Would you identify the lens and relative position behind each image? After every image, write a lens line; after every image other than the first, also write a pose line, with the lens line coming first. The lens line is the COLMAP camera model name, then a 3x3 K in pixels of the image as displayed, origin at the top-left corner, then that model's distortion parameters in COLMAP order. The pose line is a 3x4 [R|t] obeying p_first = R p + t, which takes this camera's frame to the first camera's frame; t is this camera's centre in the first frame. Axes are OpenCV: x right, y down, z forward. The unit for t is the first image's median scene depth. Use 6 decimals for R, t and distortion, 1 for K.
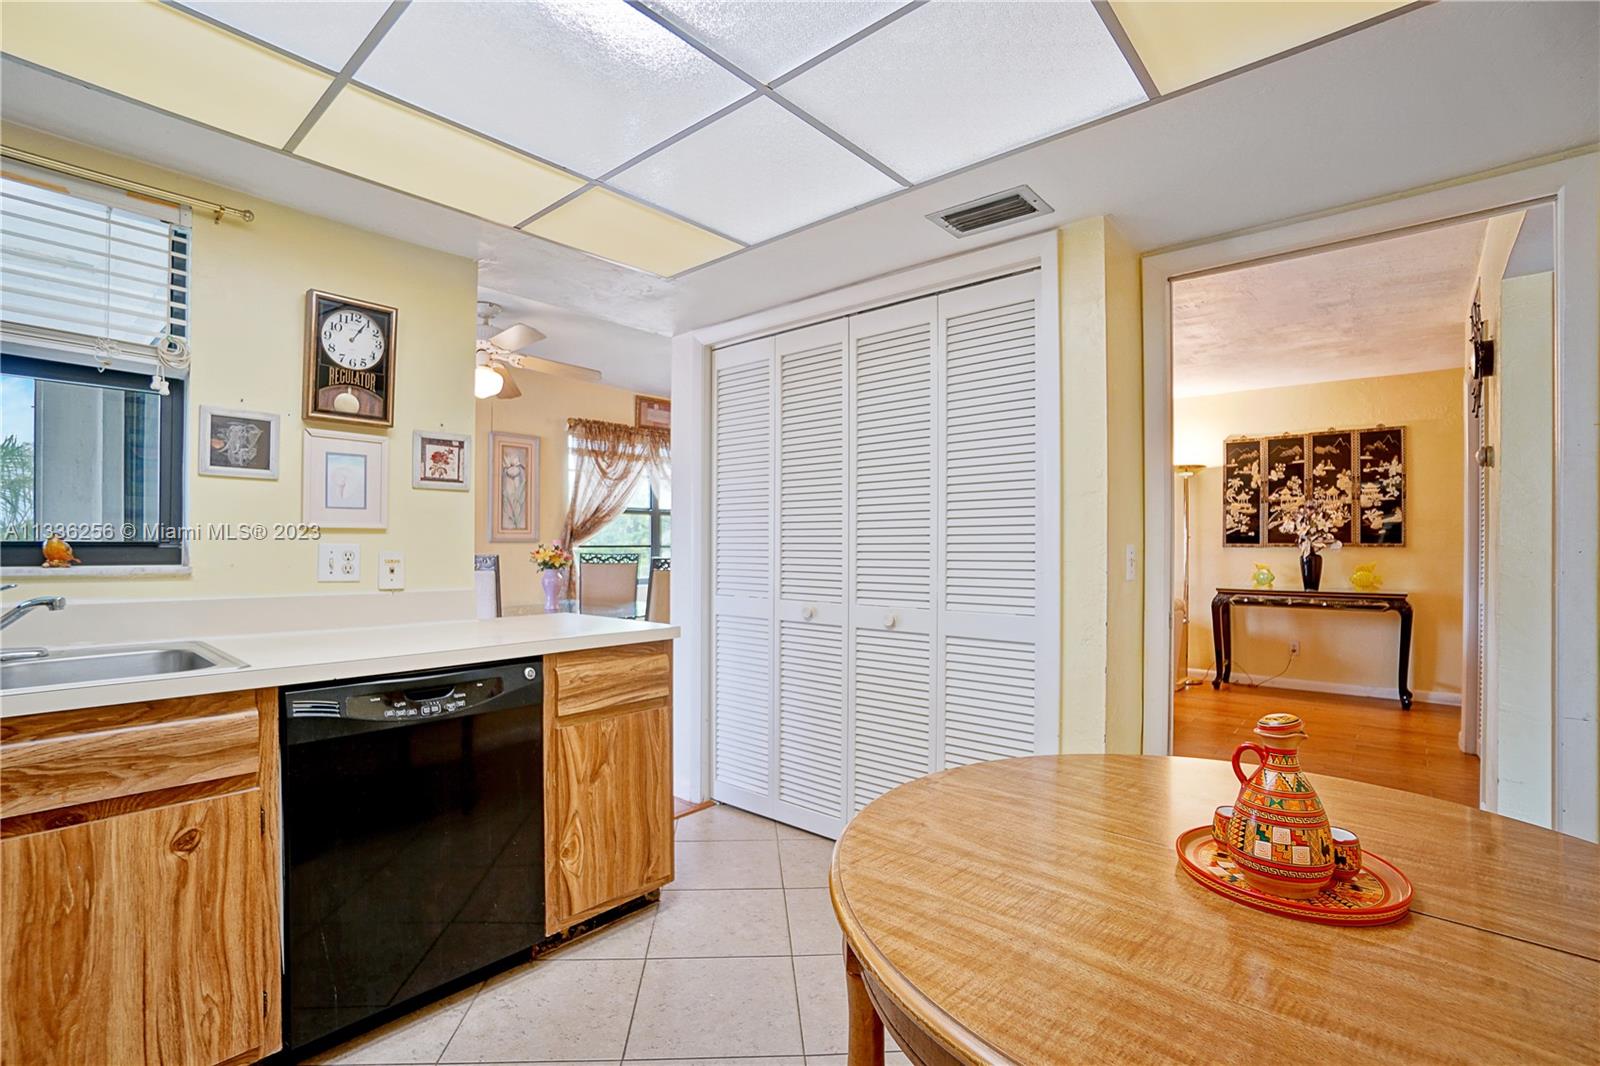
lens RADIAL K [[714.1, 0, 794.5], [0, 714.1, 539.3], [0, 0, 1]] dist [-0.032872, 0.001407]
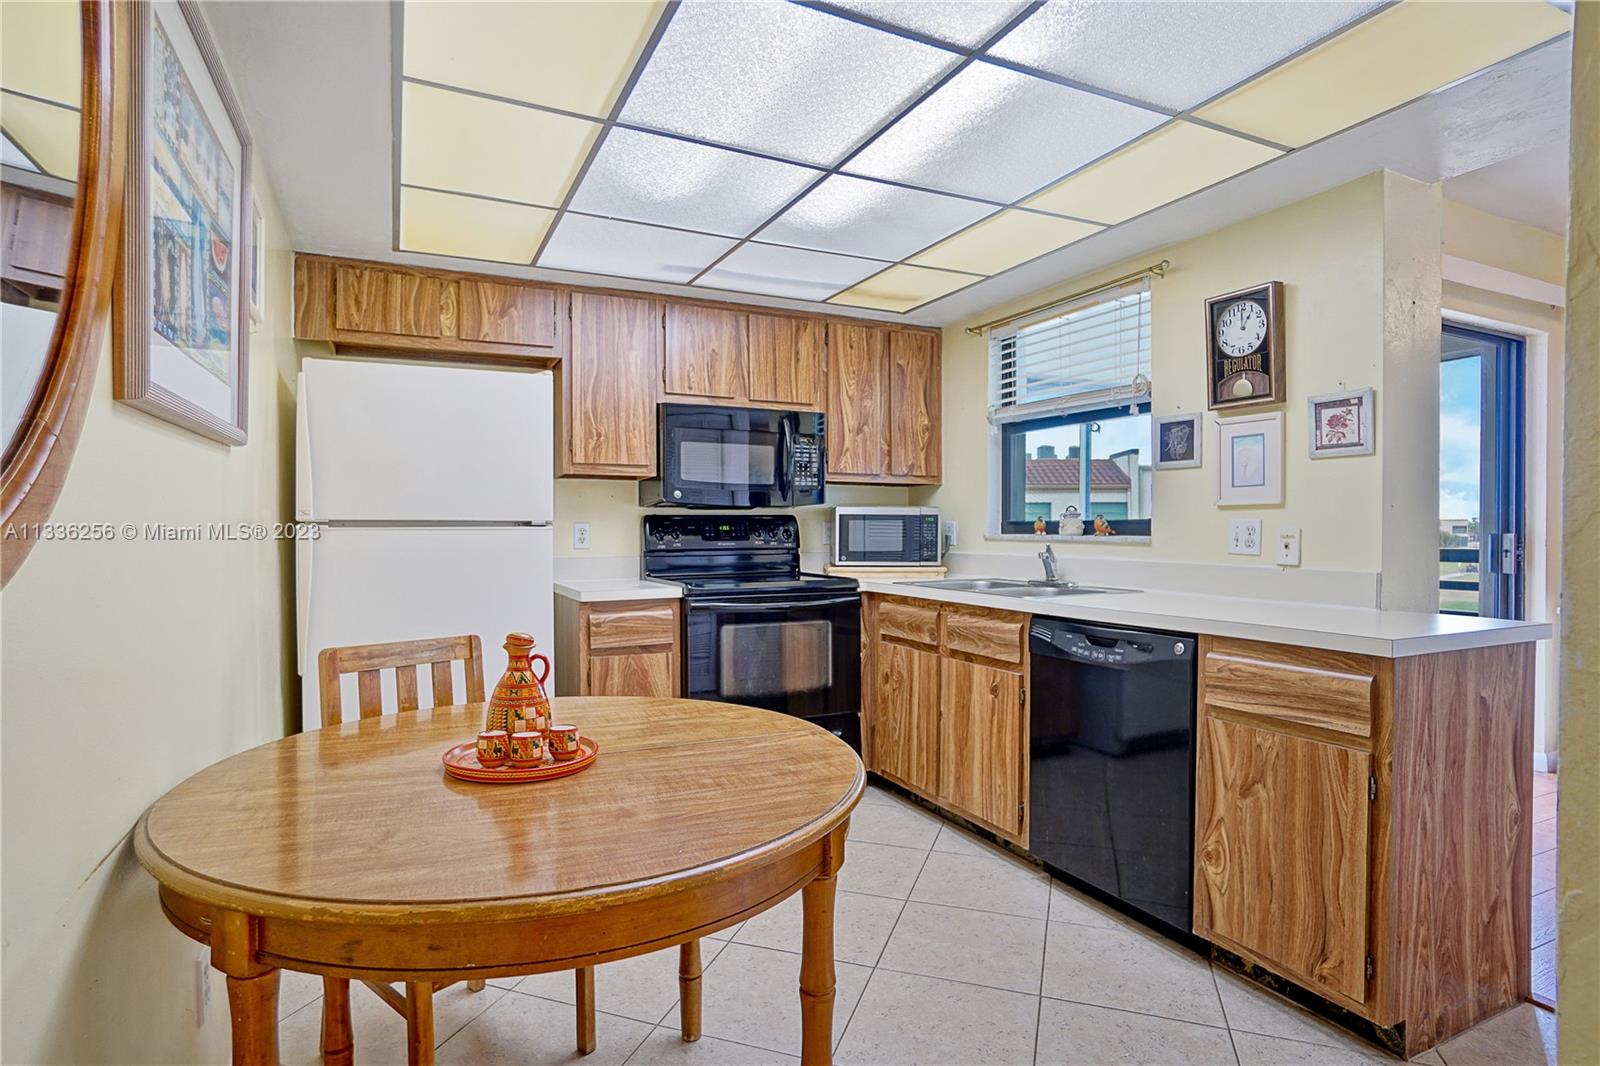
lens RADIAL K [[807.0, 0, 792.7], [0, 807.0, 539.8], [0, 0, 1]] dist [0.001309, 0.000339]
pose [[-0.367845, 0.009242, -0.929841, 0.801479], [0.006650, 0.999951, 0.007309, 0.025151], [0.929863, -0.003495, -0.367889, 0.852344]]
